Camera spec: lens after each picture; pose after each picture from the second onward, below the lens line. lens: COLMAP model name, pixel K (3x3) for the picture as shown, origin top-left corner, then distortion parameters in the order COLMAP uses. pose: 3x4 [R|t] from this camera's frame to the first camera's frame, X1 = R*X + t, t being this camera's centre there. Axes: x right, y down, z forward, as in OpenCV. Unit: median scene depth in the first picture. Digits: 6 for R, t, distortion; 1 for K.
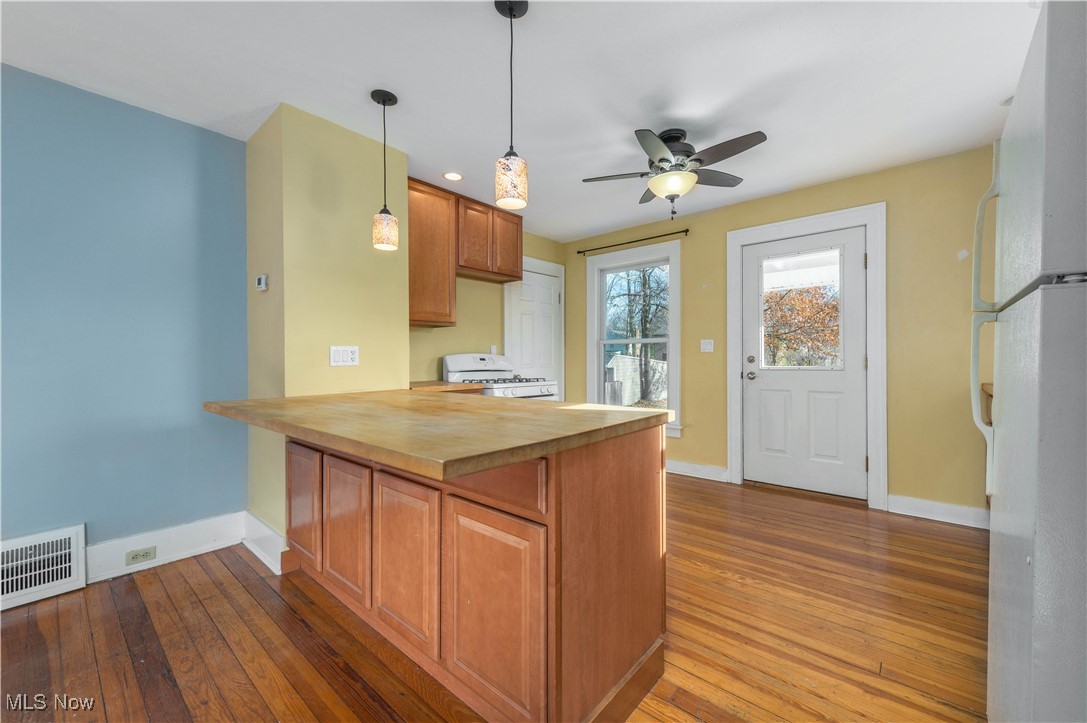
lens RADIAL K [[428.1, 0, 557.7], [0, 428.1, 361.1], [0, 0, 1]] dist [0.012885, -0.000672]
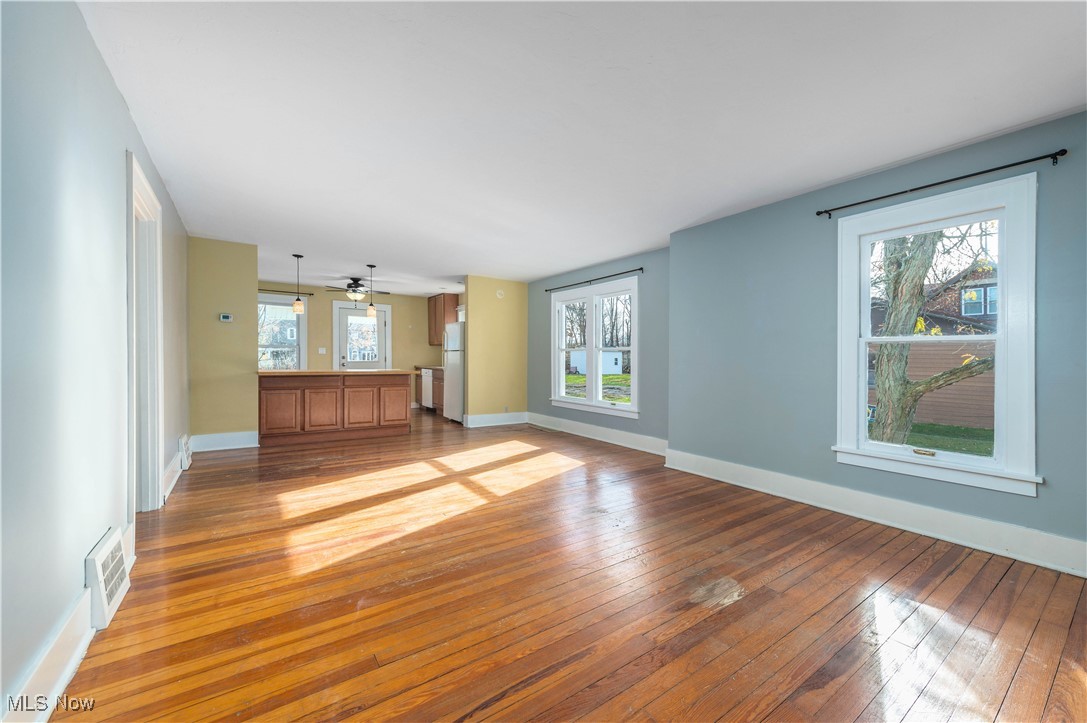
lens RADIAL K [[432.0, 0, 559.2], [0, 432.0, 365.1], [0, 0, 1]] dist [0.011161, -0.000785]
pose [[0.244949, -0.004149, 0.969527, -1.651399], [-0.006254, 0.999963, 0.005859, 0.016207], [-0.969516, -0.007498, 0.244914, -0.758861]]
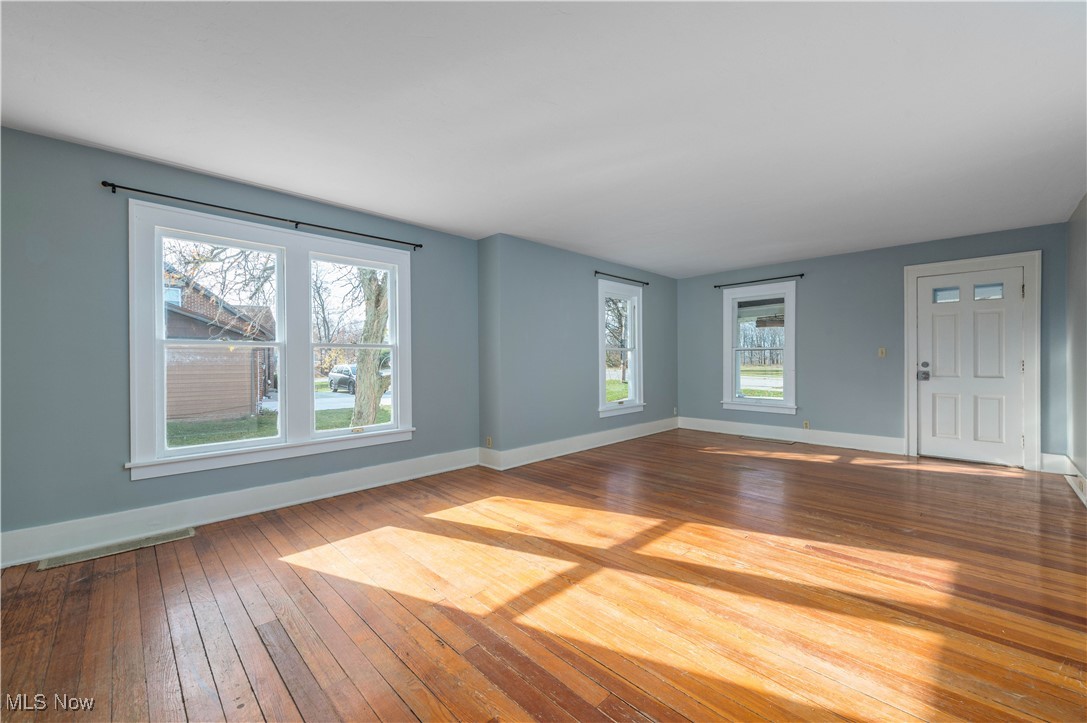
lens RADIAL K [[425.9, 0, 558.0], [0, 425.9, 361.1], [0, 0, 1]] dist [0.019151, -0.006767]
pose [[-0.996952, 0.011213, 0.077210, -0.556403], [0.011959, 0.999886, 0.009211, -0.003895], [-0.077098, 0.010107, -0.996972, 0.506531]]
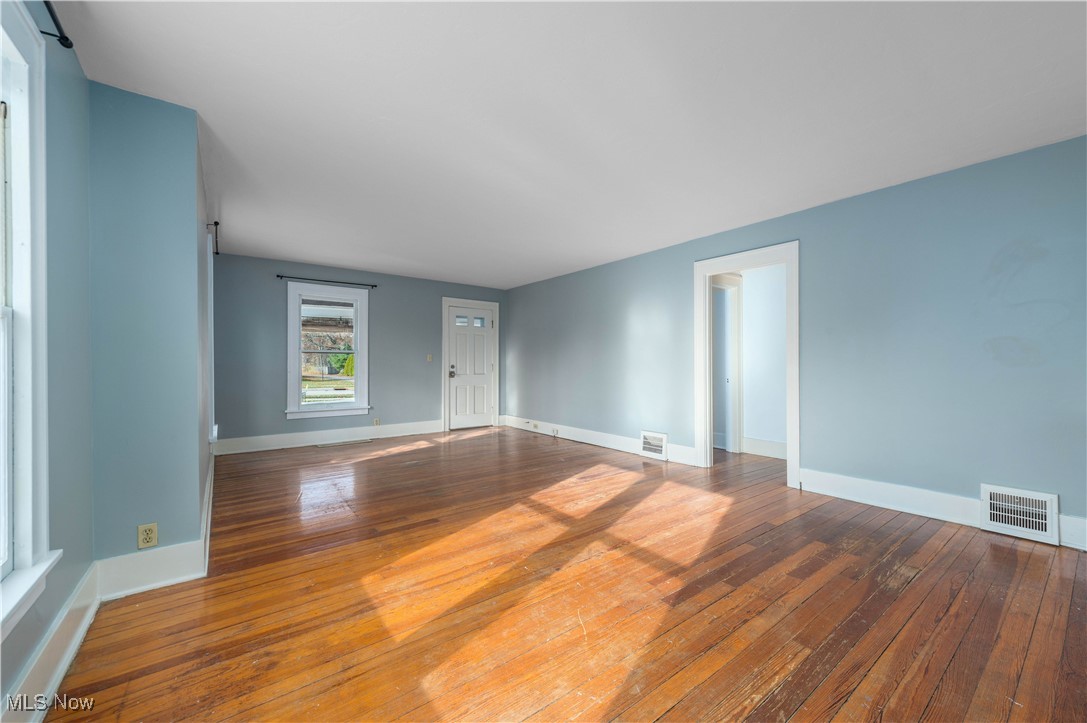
lens RADIAL K [[425.9, 0, 558.0], [0, 425.9, 361.1], [0, 0, 1]] dist [0.019151, -0.006767]
pose [[-0.205641, 0.001684, -0.978626, 0.251329], [-0.006016, 0.999977, 0.002985, -0.000892], [0.978609, 0.006501, -0.205626, -0.087292]]
